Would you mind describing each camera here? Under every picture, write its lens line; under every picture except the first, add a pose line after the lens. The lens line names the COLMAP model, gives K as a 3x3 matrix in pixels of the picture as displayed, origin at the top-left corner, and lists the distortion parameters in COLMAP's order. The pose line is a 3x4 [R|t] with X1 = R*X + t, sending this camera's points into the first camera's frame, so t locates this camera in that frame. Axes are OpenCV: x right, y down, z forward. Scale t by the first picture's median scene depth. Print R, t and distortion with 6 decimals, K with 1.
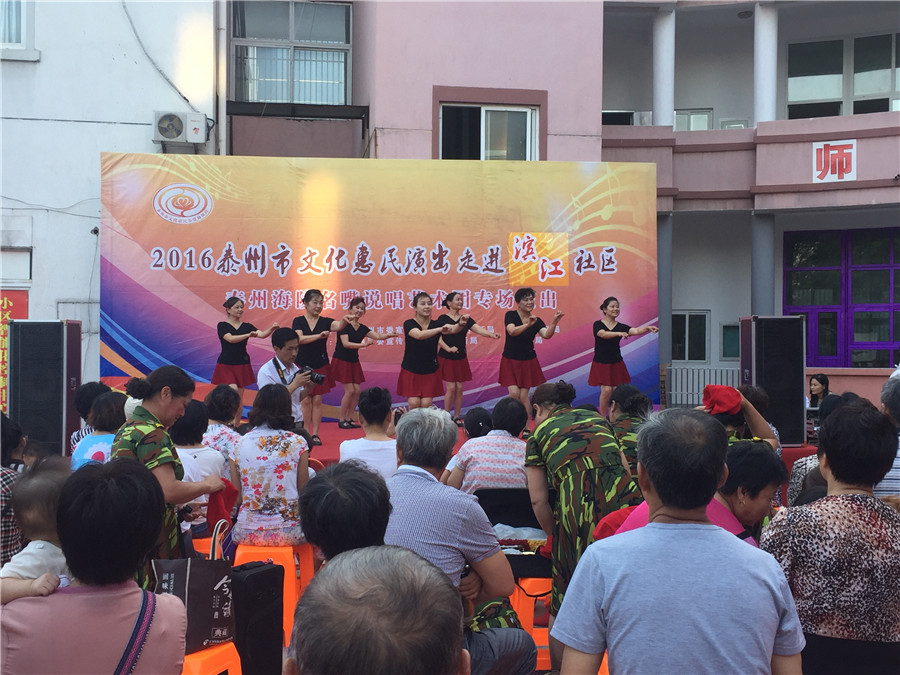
lens RADIAL K [[1054.8, 0, 465.7], [0, 1054.8, 328.6], [0, 0, 1]] dist [0.074433, 0.000000]
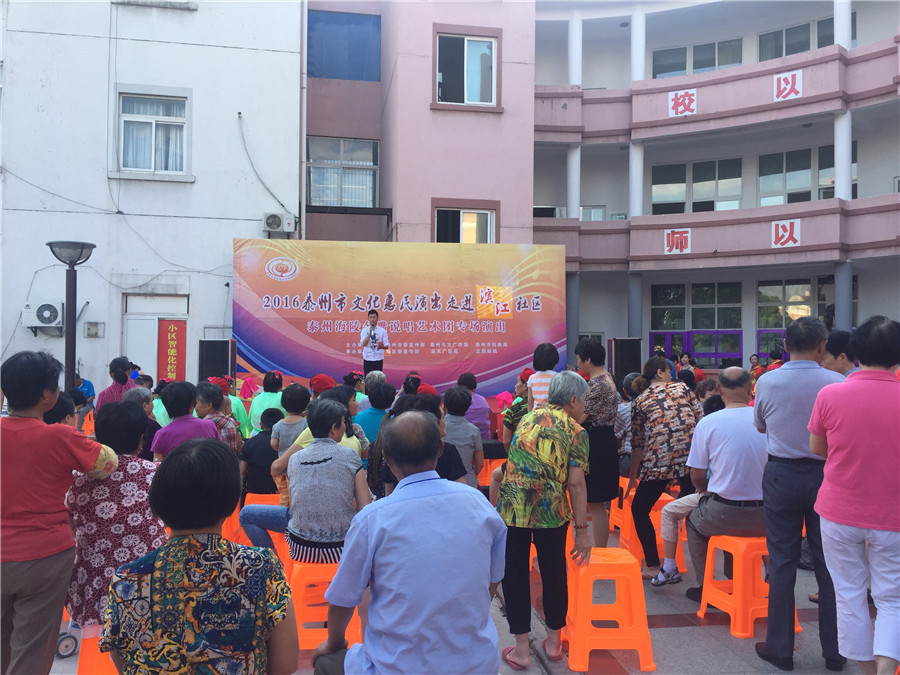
lens RADIAL K [[749.6, 0, 462.7], [0, 749.6, 335.0], [0, 0, 1]] dist [0.080732, -0.040537]
pose [[0.999734, 0.002511, 0.022943, -0.008587], [-0.002222, 0.999918, -0.012638, 0.000828], [-0.022973, 0.012584, 0.999657, -0.183754]]
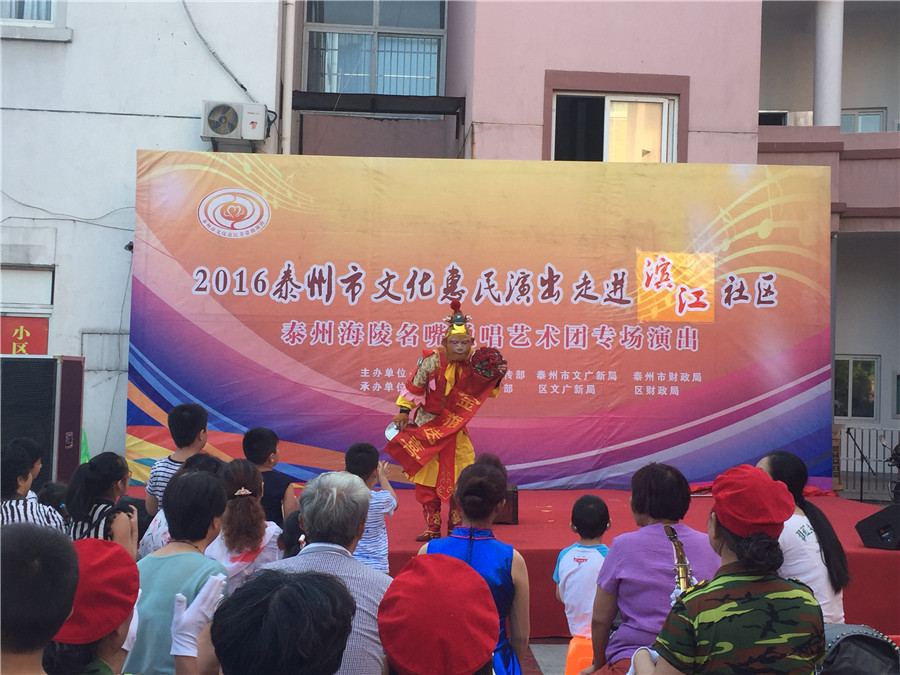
lens RADIAL K [[1173.8, 0, 475.0], [0, 1173.8, 326.9], [0, 0, 1]] dist [0.083462, 0.000000]
pose [[0.996468, 0.016435, -0.082345, -0.007169], [-0.019221, 0.999265, -0.033156, -0.004650], [0.081739, 0.034621, 0.996052, 0.117410]]
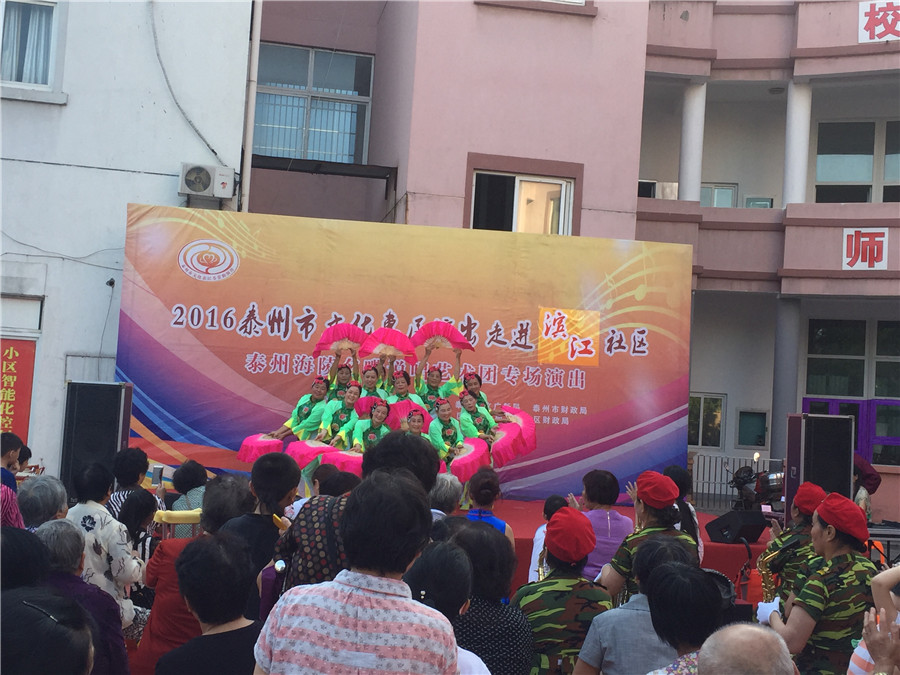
lens RADIAL K [[1173.8, 0, 463.0], [0, 1173.8, 335.2], [0, 0, 1]] dist [0.083462, 0.000000]
pose [[0.997994, 0.055905, 0.029722, -0.060431], [-0.054444, 0.997368, -0.047881, -0.010557], [-0.032320, 0.046167, 0.998411, -0.074191]]
